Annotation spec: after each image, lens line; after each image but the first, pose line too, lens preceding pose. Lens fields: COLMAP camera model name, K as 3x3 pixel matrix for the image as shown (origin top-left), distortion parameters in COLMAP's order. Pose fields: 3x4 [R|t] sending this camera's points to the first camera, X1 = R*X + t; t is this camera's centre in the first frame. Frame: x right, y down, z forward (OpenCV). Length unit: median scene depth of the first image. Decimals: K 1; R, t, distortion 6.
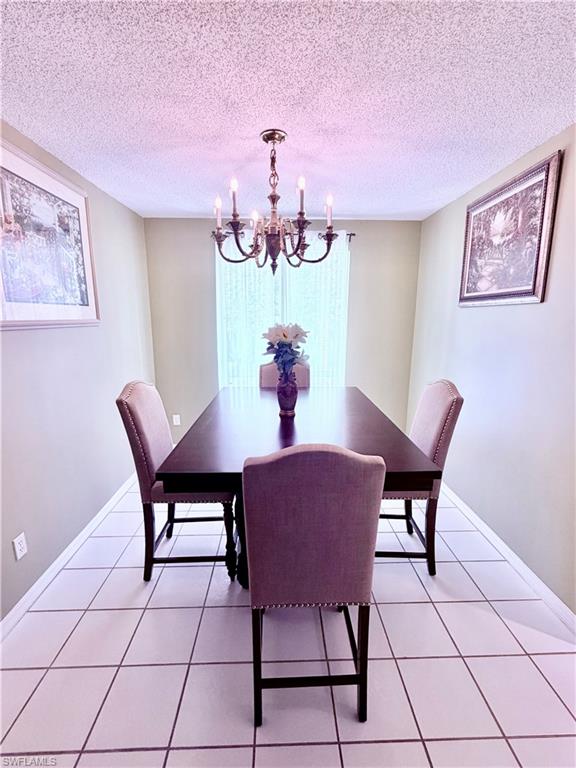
lens RADIAL K [[352.4, 0, 287.9], [0, 352.4, 384.9], [0, 0, 1]] dist [0.002314, -0.000220]
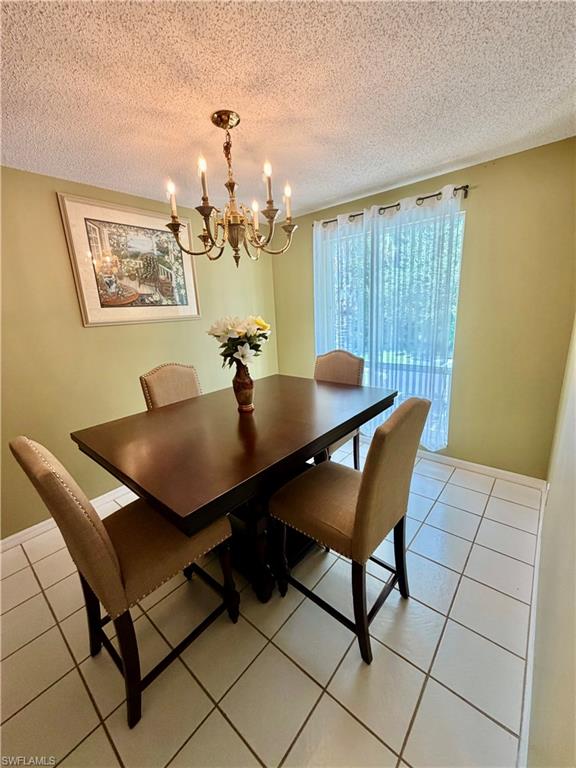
lens RADIAL K [[306.5, 0, 289.0], [0, 306.5, 381.0], [0, 0, 1]] dist [-0.001613, -0.000005]
pose [[0.746130, 0.115402, -0.655723, 0.661436], [-0.074820, 0.993159, 0.089652, -0.083487], [0.661583, -0.017831, 0.749660, 0.448093]]
